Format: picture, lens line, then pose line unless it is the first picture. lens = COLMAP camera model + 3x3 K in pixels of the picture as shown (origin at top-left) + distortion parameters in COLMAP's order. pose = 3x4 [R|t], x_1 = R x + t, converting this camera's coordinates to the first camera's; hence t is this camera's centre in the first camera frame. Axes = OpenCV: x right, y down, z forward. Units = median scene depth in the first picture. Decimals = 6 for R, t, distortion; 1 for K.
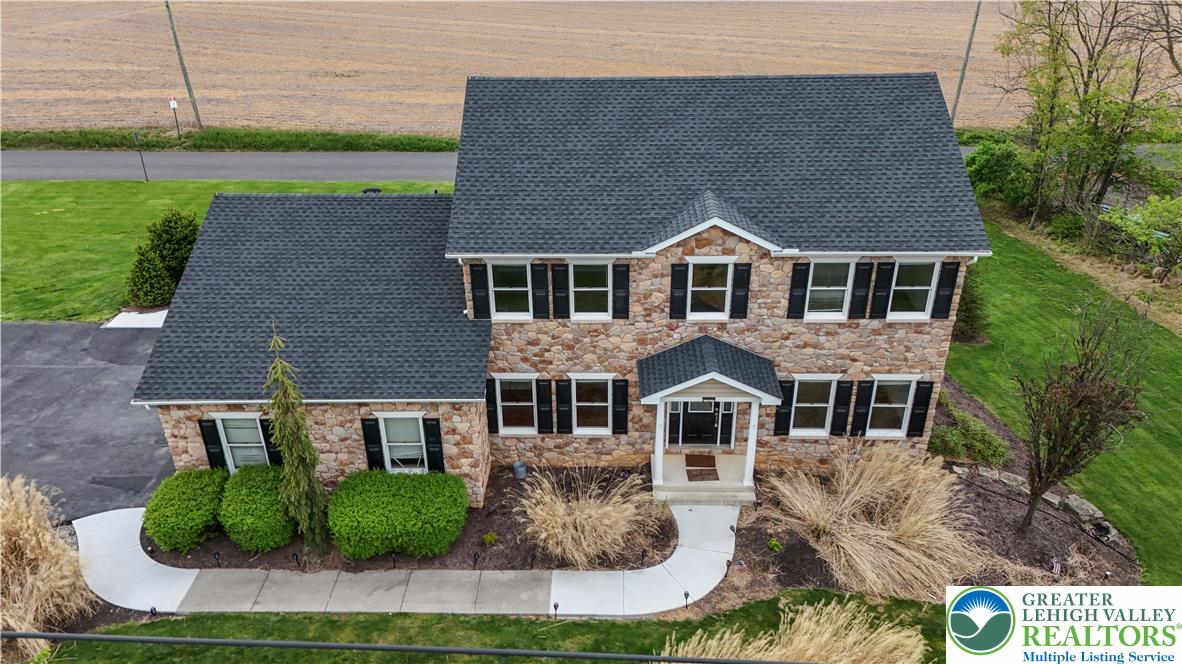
lens RADIAL K [[868.5, 0, 590.0], [0, 868.5, 329.1], [0, 0, 1]] dist [0.077209, -0.067651]
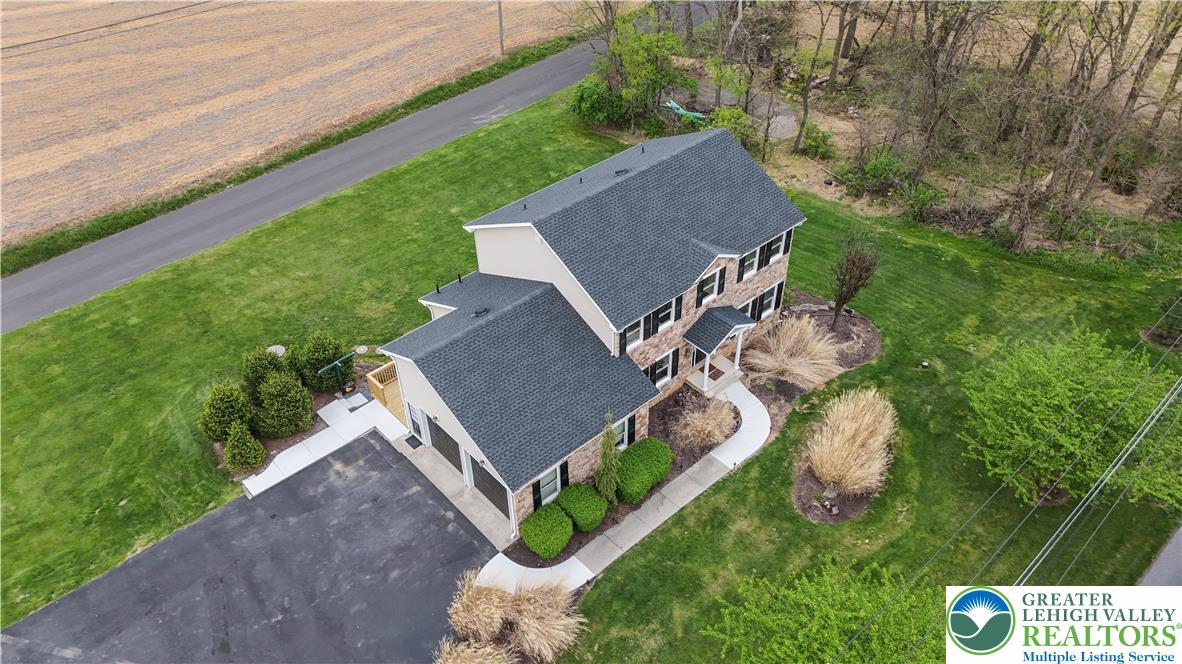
lens RADIAL K [[870.8, 0, 589.4], [0, 870.8, 329.9], [0, 0, 1]] dist [0.088735, -0.097360]
pose [[0.731120, -0.436934, 0.523976, -1.082197], [0.335851, 0.899009, 0.281045, -0.576741], [-0.593858, -0.029500, 0.804029, -0.376375]]
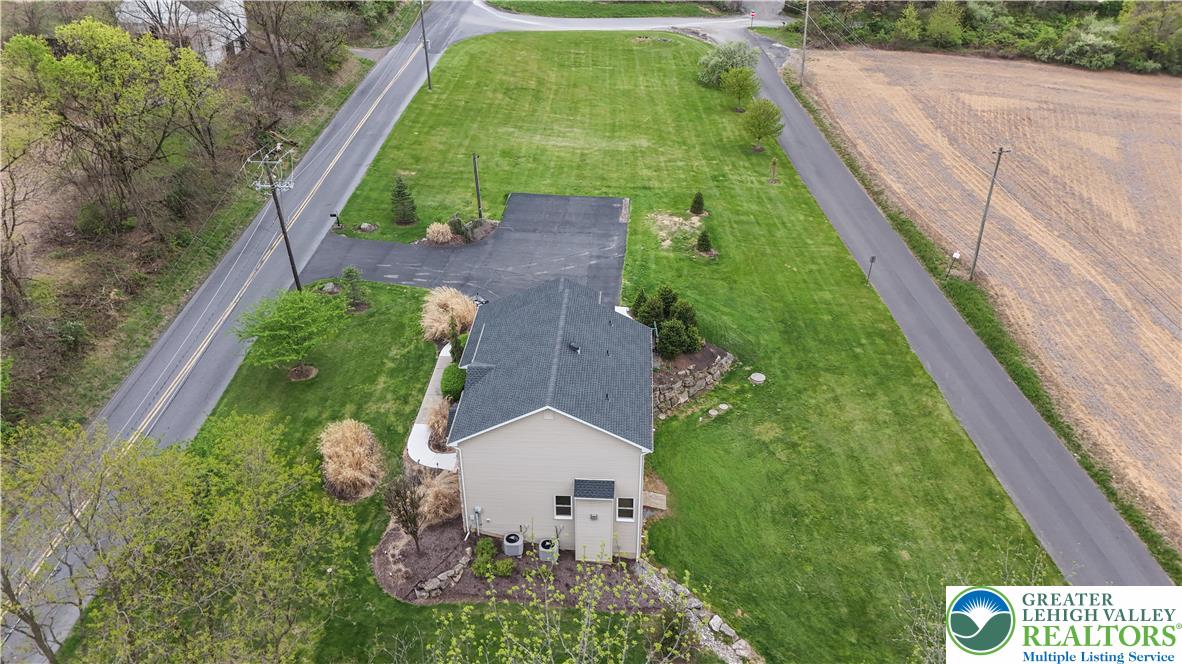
lens RADIAL K [[870.8, 0, 589.4], [0, 870.8, 329.9], [0, 0, 1]] dist [0.088735, -0.097360]
pose [[-0.035562, 0.533191, -0.845247, 2.101205], [-0.481353, 0.732071, 0.482050, -1.510440], [0.875805, 0.424005, 0.230619, 0.622525]]
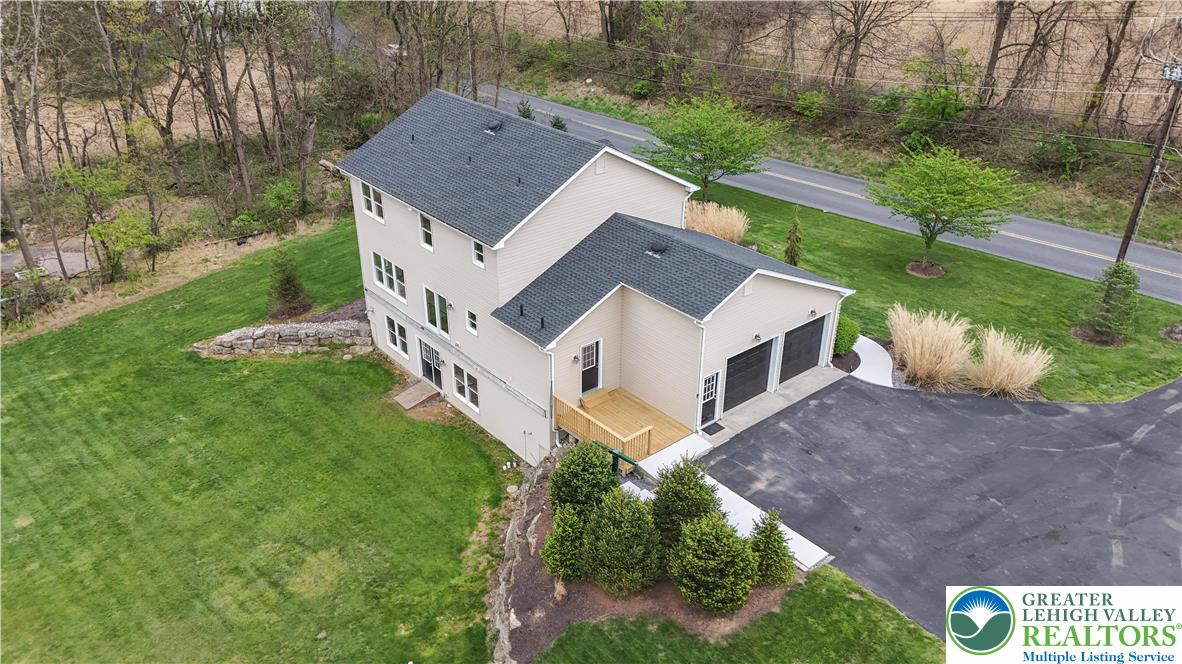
lens RADIAL K [[870.8, 0, 589.4], [0, 870.8, 329.9], [0, 0, 1]] dist [0.088735, -0.097360]
pose [[-0.658422, -0.341307, 0.670813, -1.301668], [0.363900, 0.635811, 0.680677, -1.187565], [-0.658830, 0.692281, -0.294430, 1.821764]]
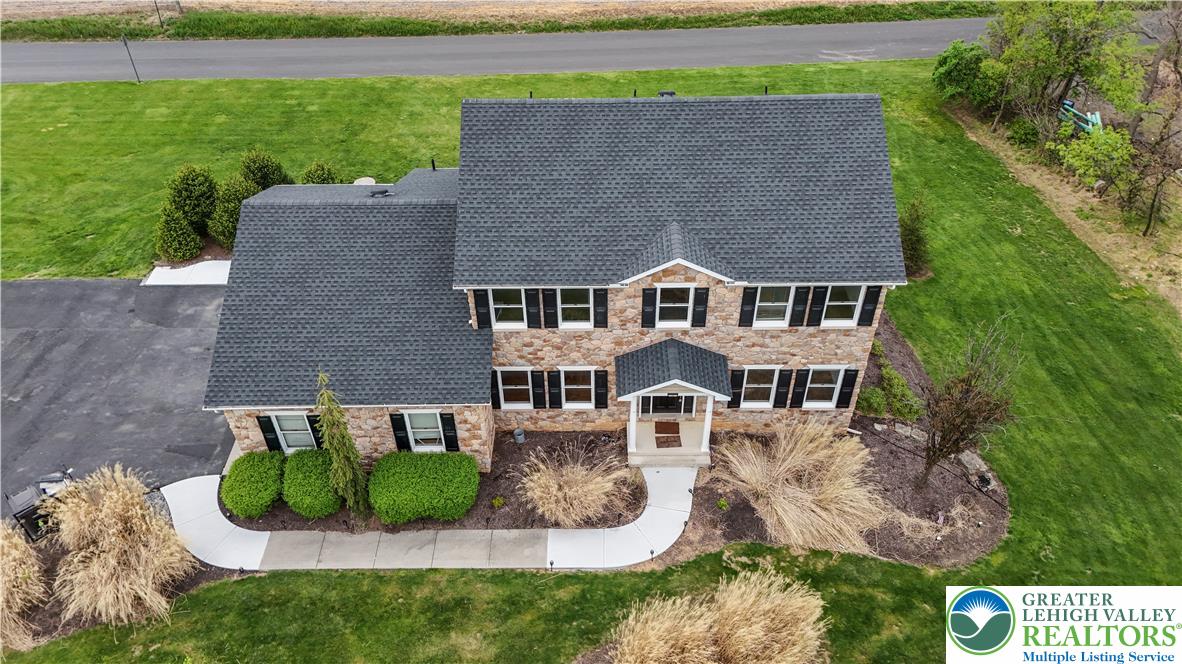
lens RADIAL K [[870.8, 0, 589.4], [0, 870.8, 329.9], [0, 0, 1]] dist [0.088735, -0.097360]
pose [[0.999849, -0.013240, 0.011273, 0.006348], [0.010362, 0.974257, 0.225203, -0.280354], [-0.013964, -0.225053, 0.974247, -0.171663]]
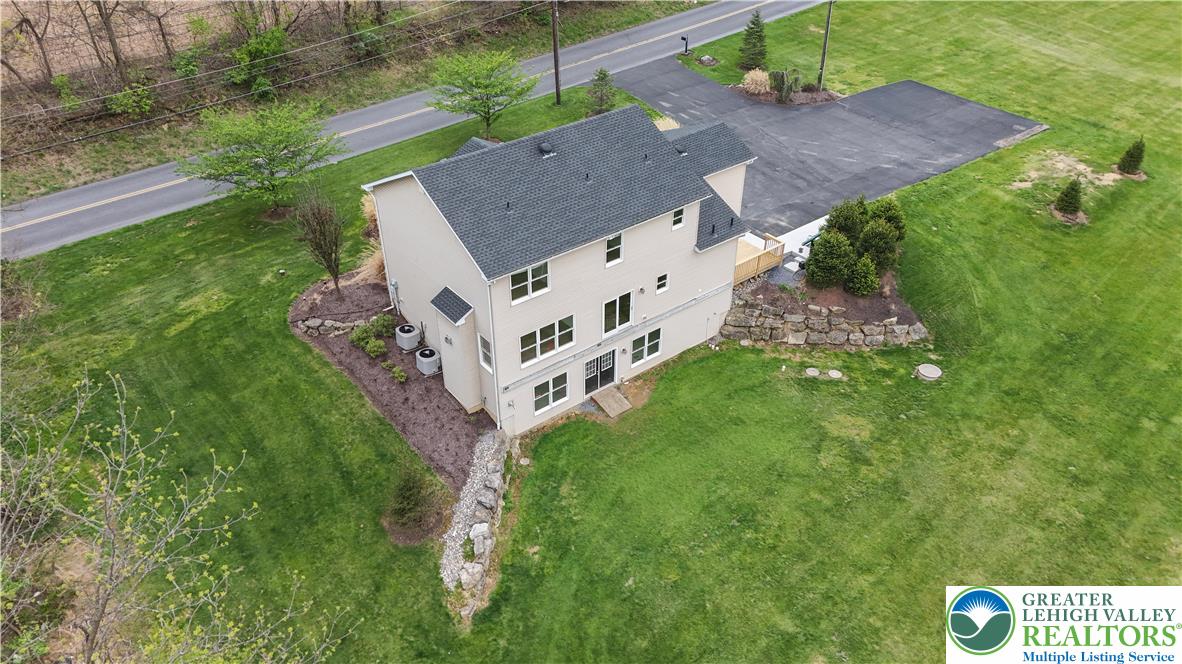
lens RADIAL K [[870.8, 0, 589.4], [0, 870.8, 329.9], [0, 0, 1]] dist [0.088735, -0.097360]
pose [[-0.773116, 0.373243, -0.512817, 1.156290], [-0.297709, 0.500381, 0.813012, -1.660705], [0.560055, 0.781223, -0.275735, 2.007705]]
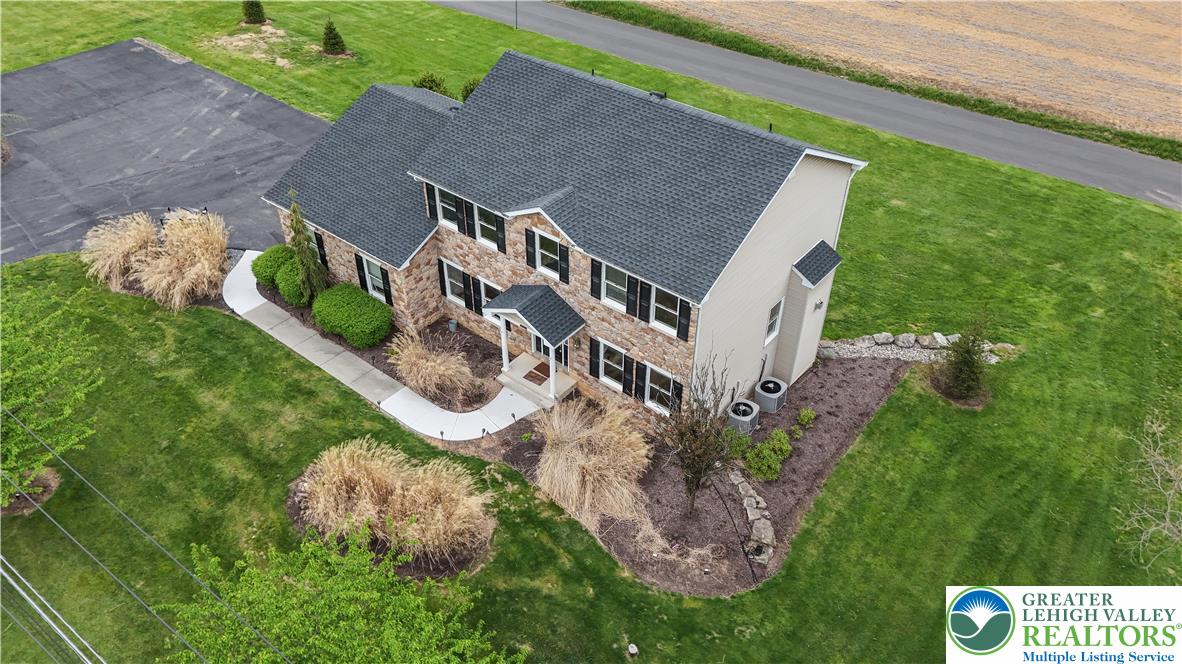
lens RADIAL K [[890.5, 0, 581.8], [0, 890.5, 322.0], [0, 0, 1]] dist [0.095079, -0.101762]
pose [[0.787290, 0.389649, -0.477857, 0.888010], [-0.305418, 0.919696, 0.246738, -0.309776], [0.535624, -0.048308, 0.843073, -0.173945]]
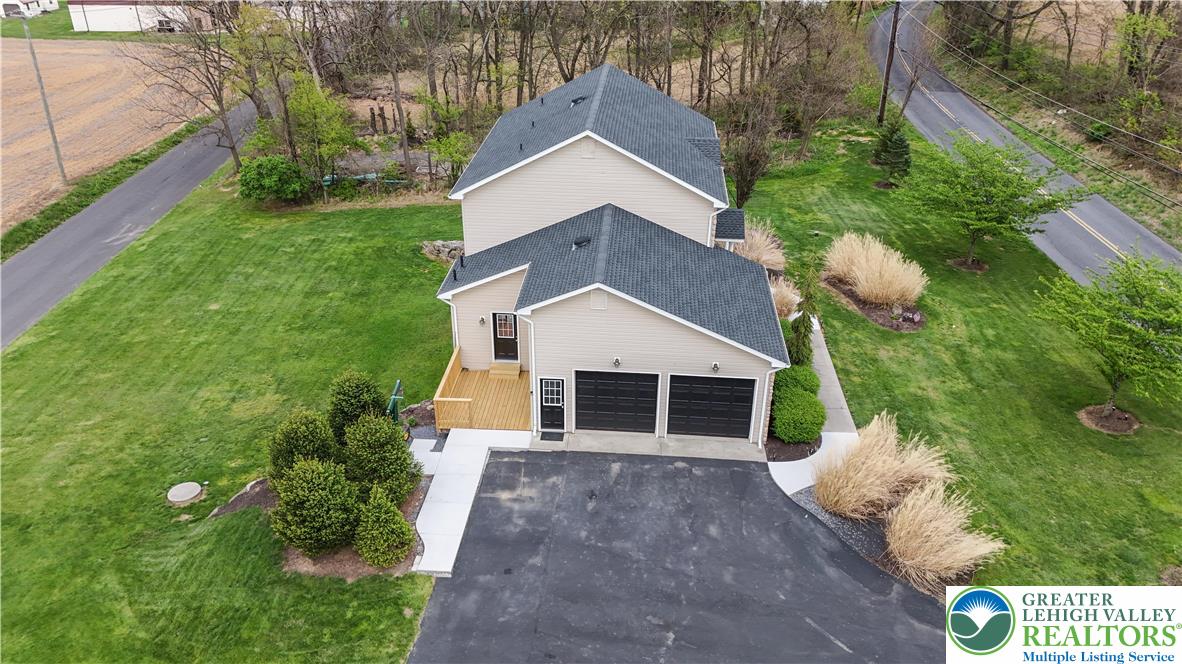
lens RADIAL K [[870.8, 0, 589.4], [0, 870.8, 329.9], [0, 0, 1]] dist [0.088735, -0.097360]
pose [[0.056355, -0.454925, 0.888745, -1.679944], [0.473141, 0.796027, 0.377463, -0.616841], [-0.879182, 0.399230, 0.260103, 0.848385]]
